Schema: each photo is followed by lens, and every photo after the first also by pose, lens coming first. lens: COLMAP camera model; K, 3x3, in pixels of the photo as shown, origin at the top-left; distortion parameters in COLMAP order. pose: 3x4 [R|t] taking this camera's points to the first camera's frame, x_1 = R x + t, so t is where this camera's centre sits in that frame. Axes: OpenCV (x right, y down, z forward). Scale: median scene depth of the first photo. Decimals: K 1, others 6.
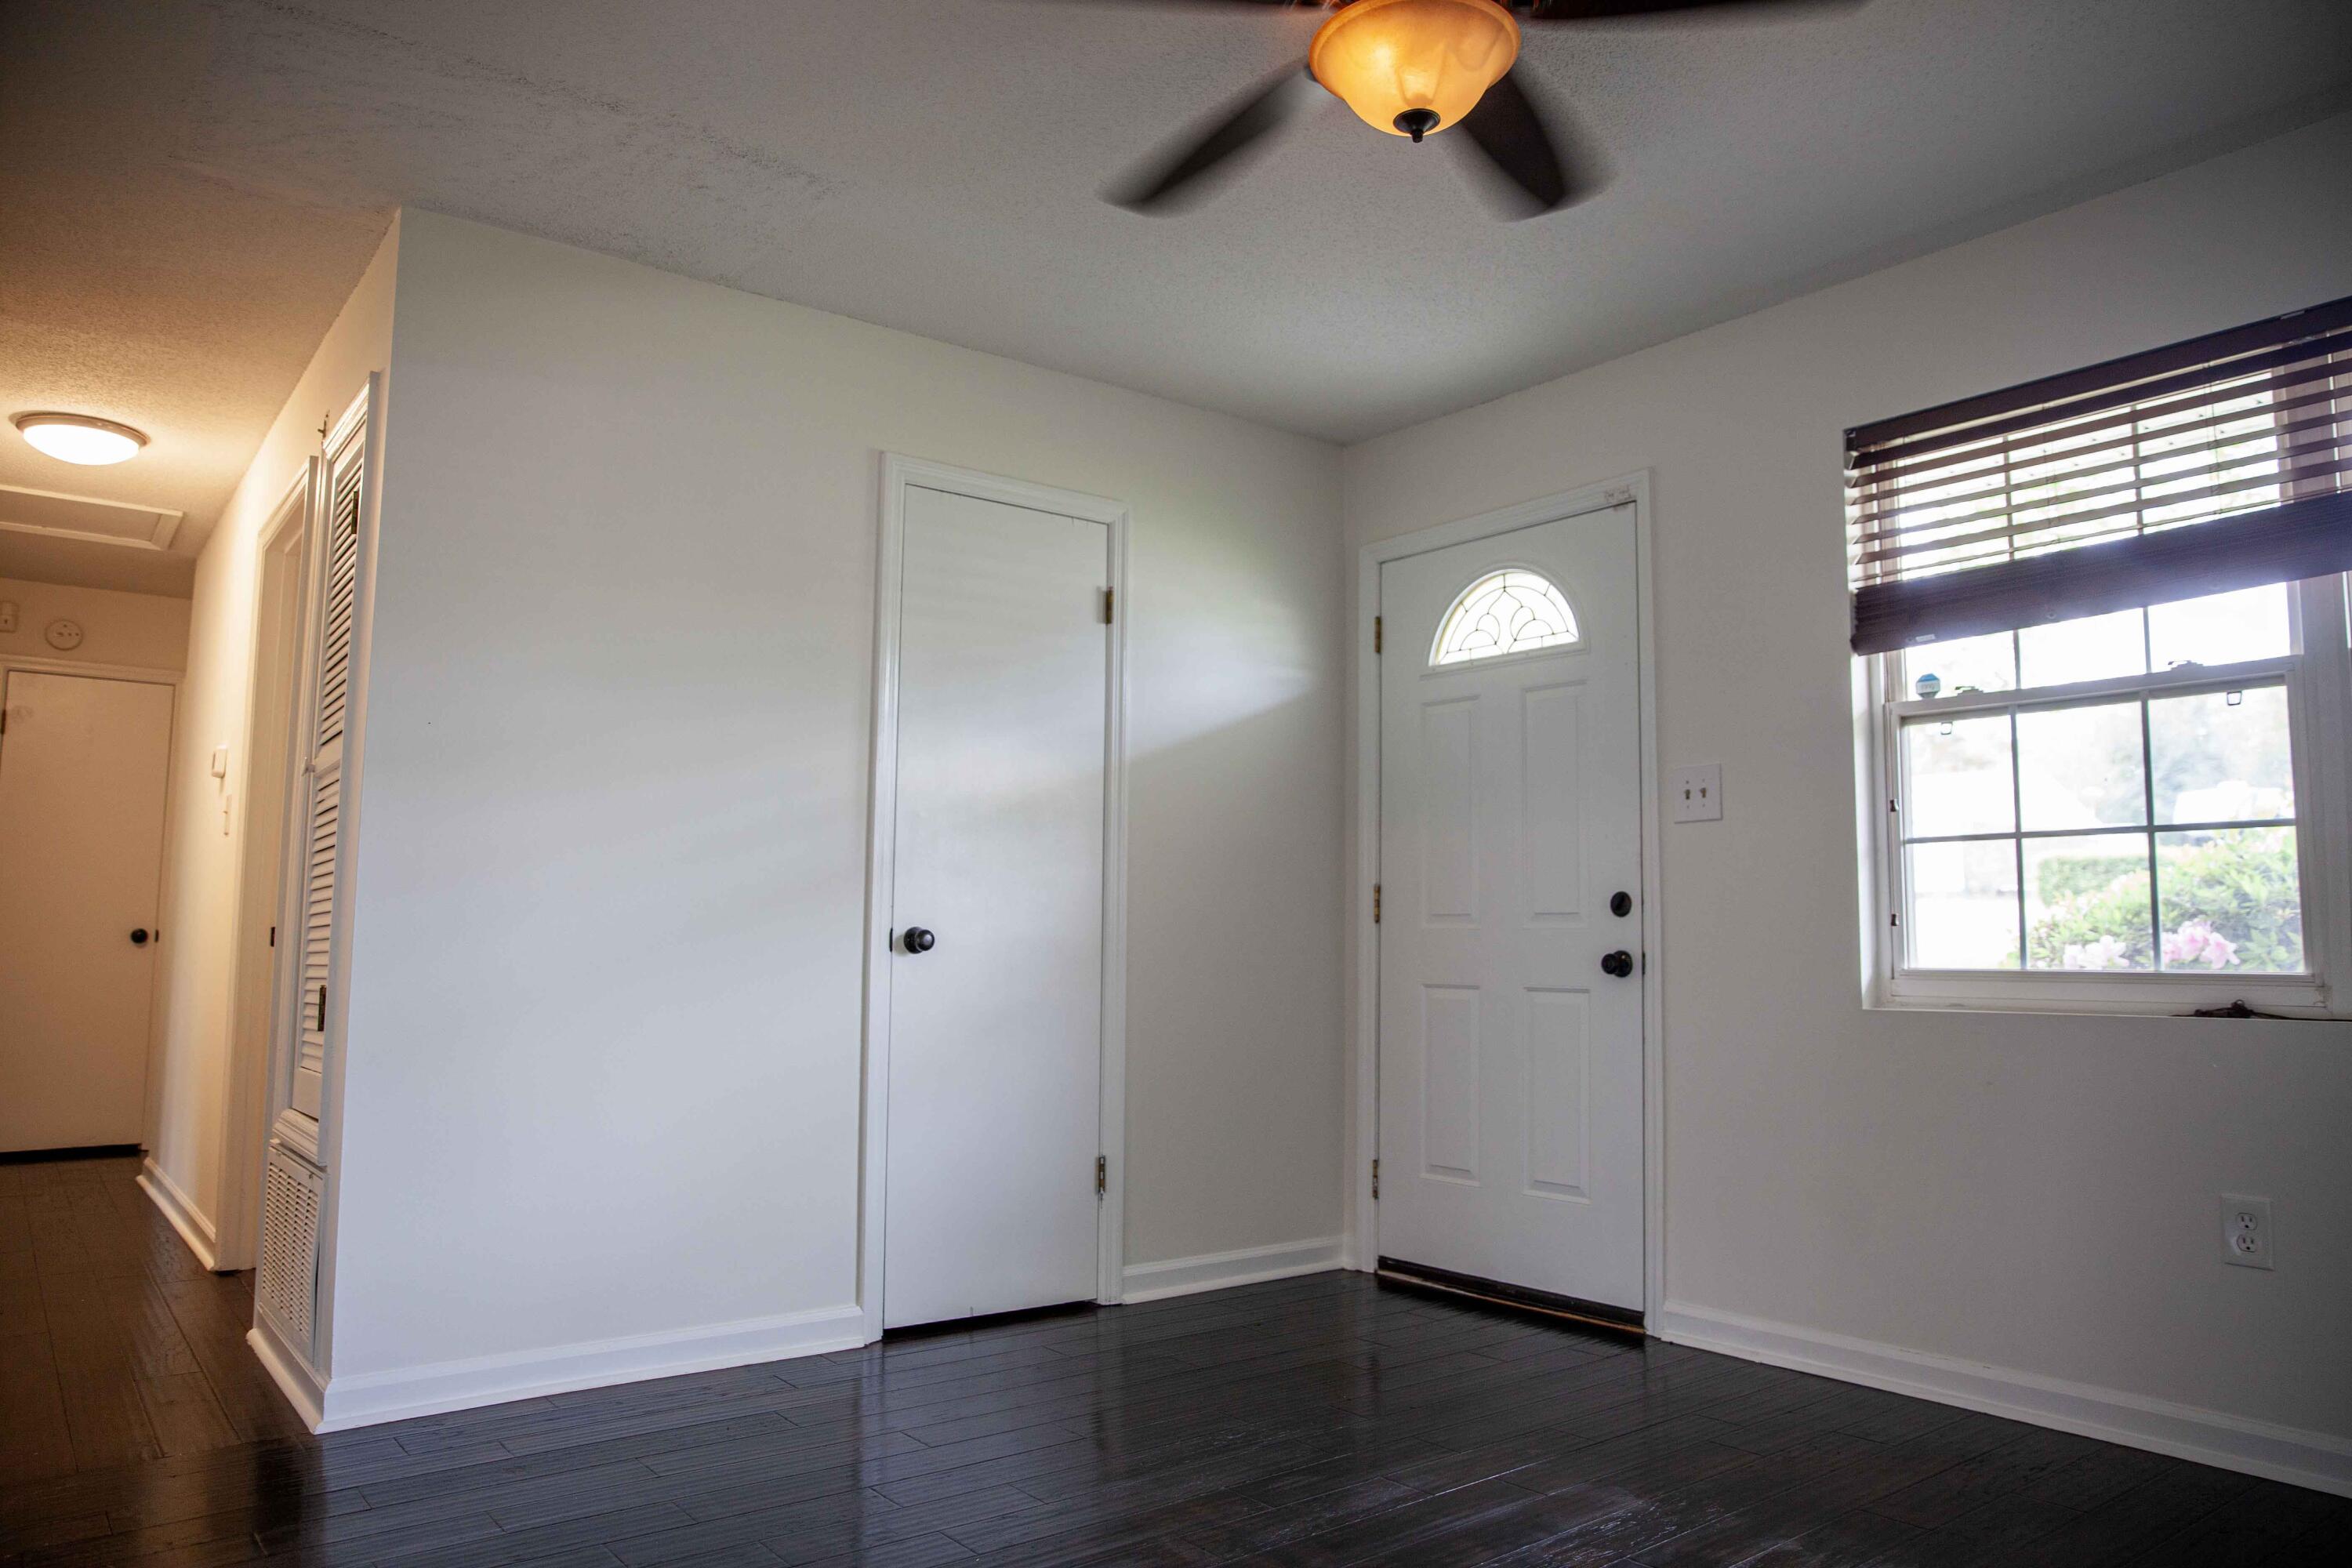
lens RADIAL K [[1602.0, 0, 1174.2], [0, 1602.0, 783.3], [0, 0, 1]] dist [-0.104298, 0.074661]
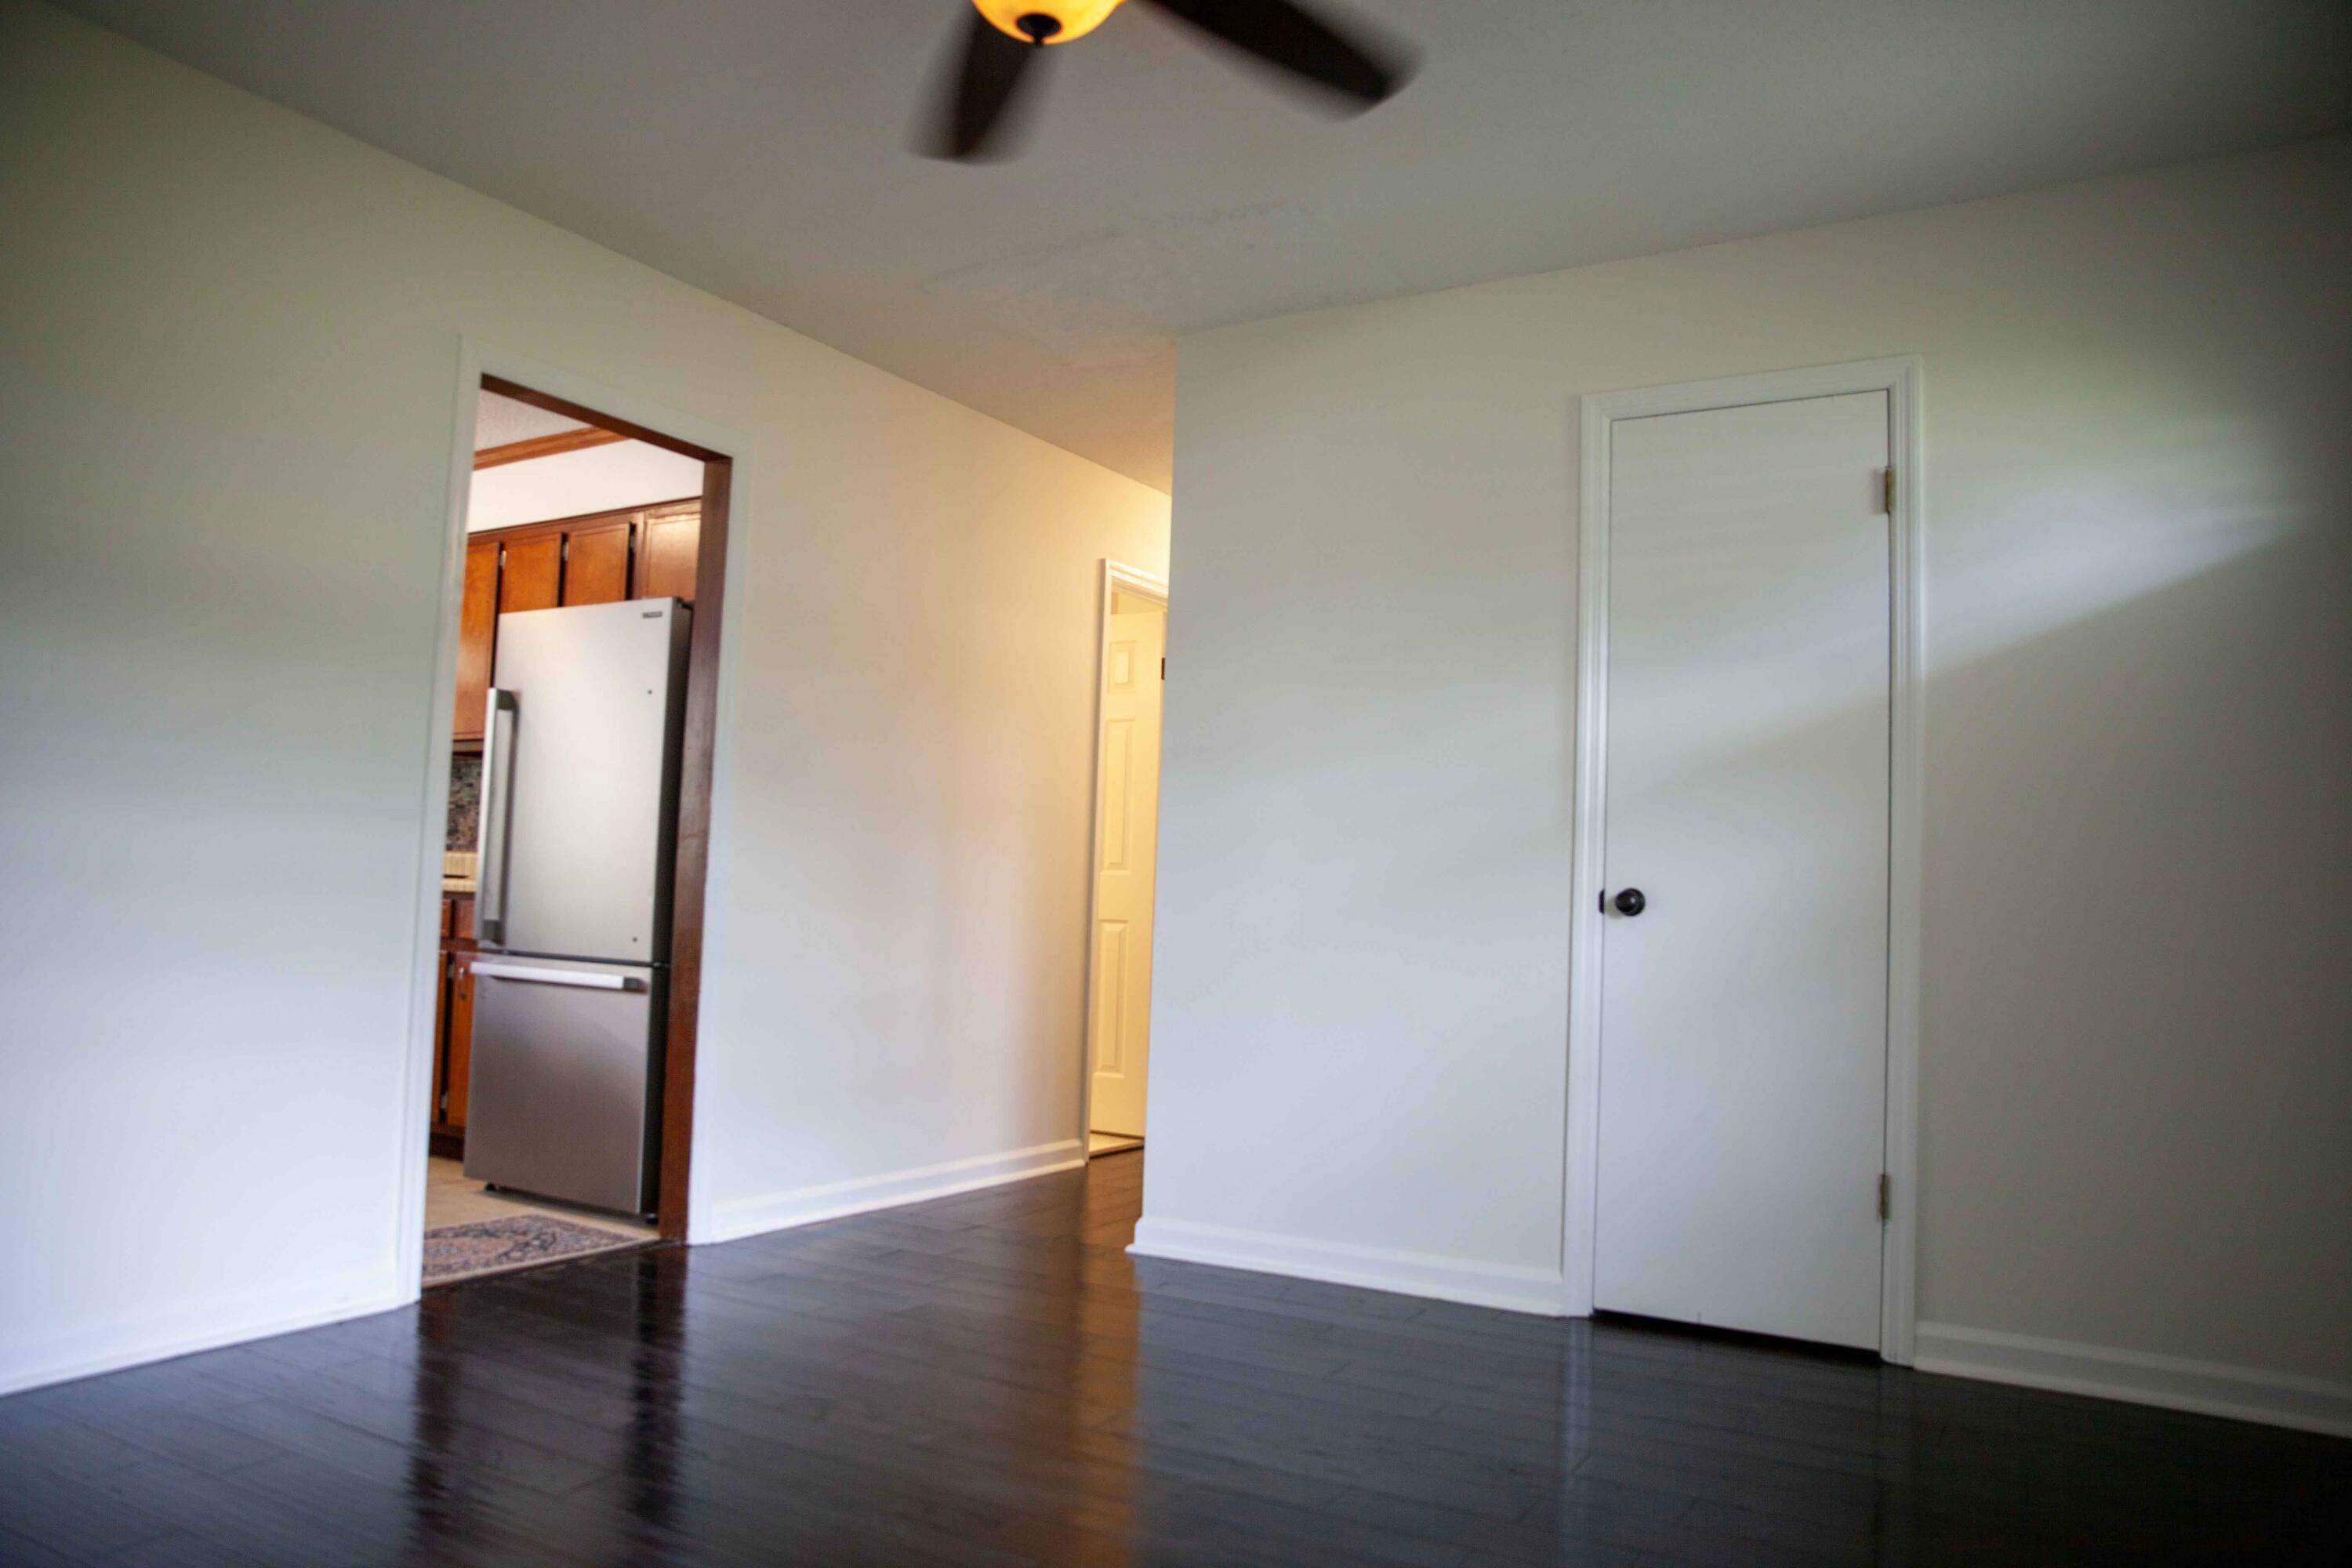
lens RADIAL K [[1602.0, 0, 1172.5], [0, 1602.0, 782.3], [0, 0, 1]] dist [-0.104298, 0.074661]
pose [[0.356693, -0.067978, -0.931745, 0.614909], [0.062358, 0.996857, -0.048857, 0.057310], [0.932138, -0.040675, 0.359811, 0.417594]]
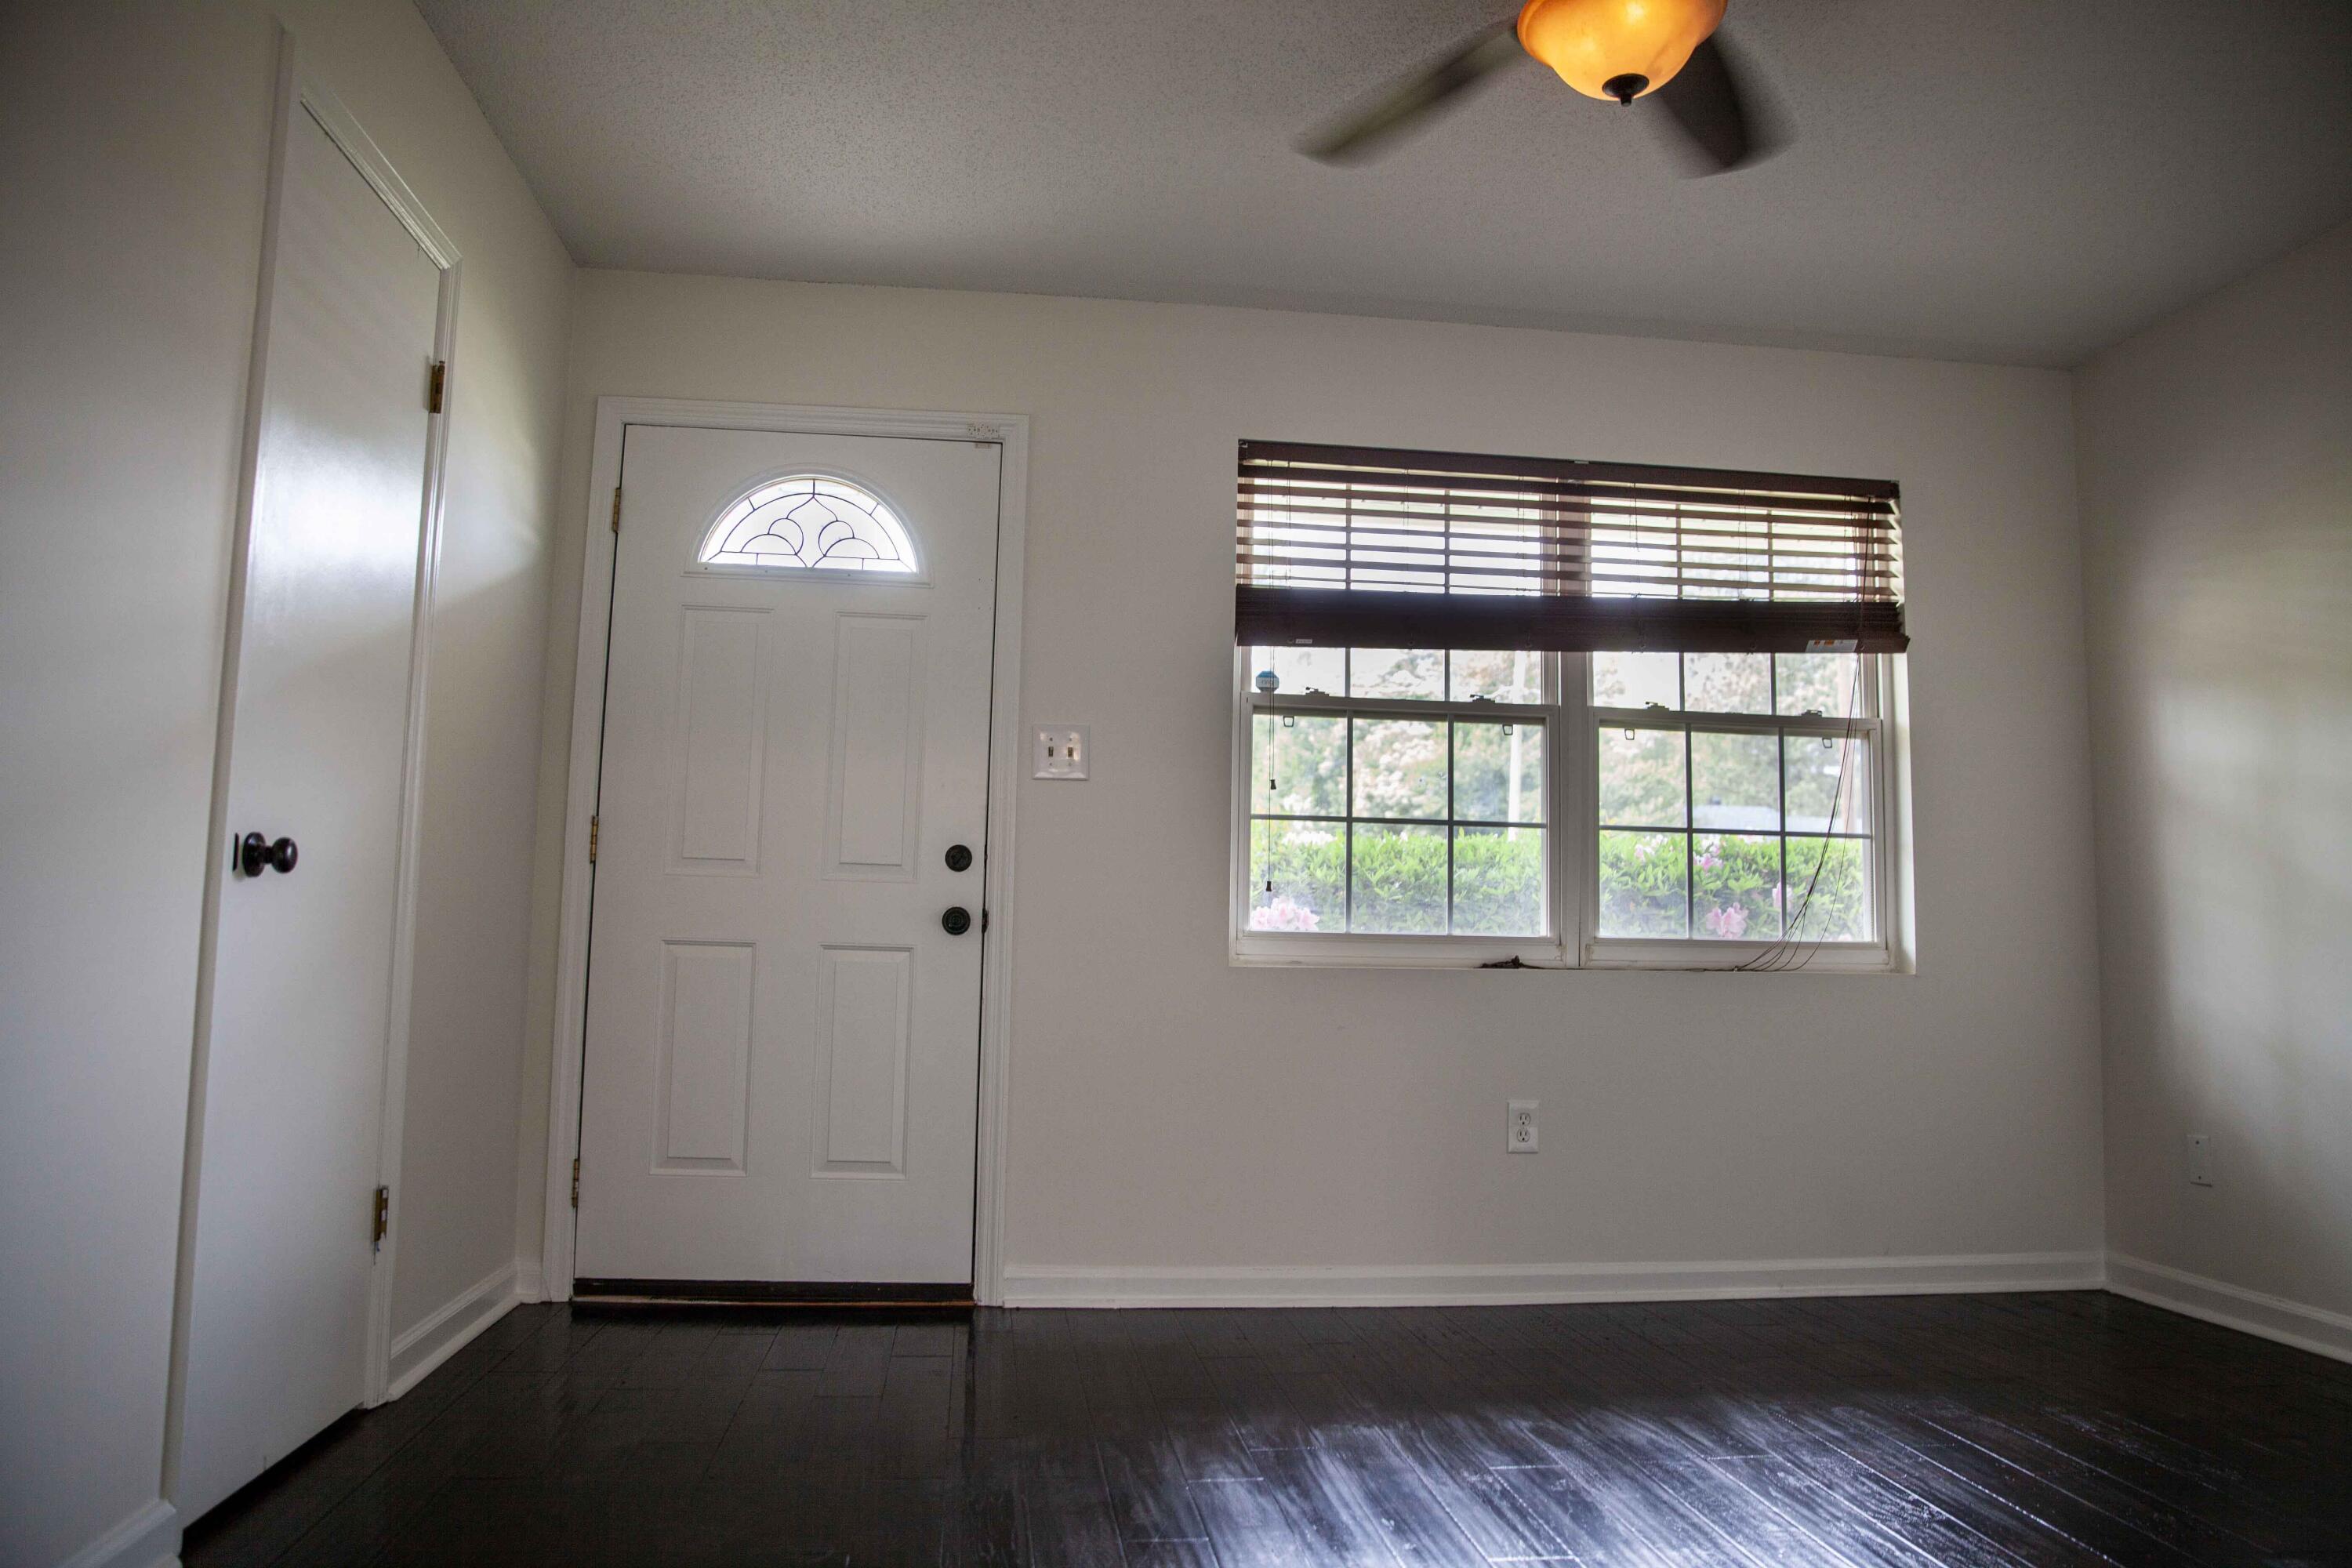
lens RADIAL K [[1602.0, 0, 1177.1], [0, 1602.0, 780.3], [0, 0, 1]] dist [-0.104298, 0.074661]
pose [[0.514582, 0.092500, 0.852437, -0.483744], [-0.103828, 0.993570, -0.045138, 0.061453], [-0.851131, -0.065280, 0.520878, 0.406193]]
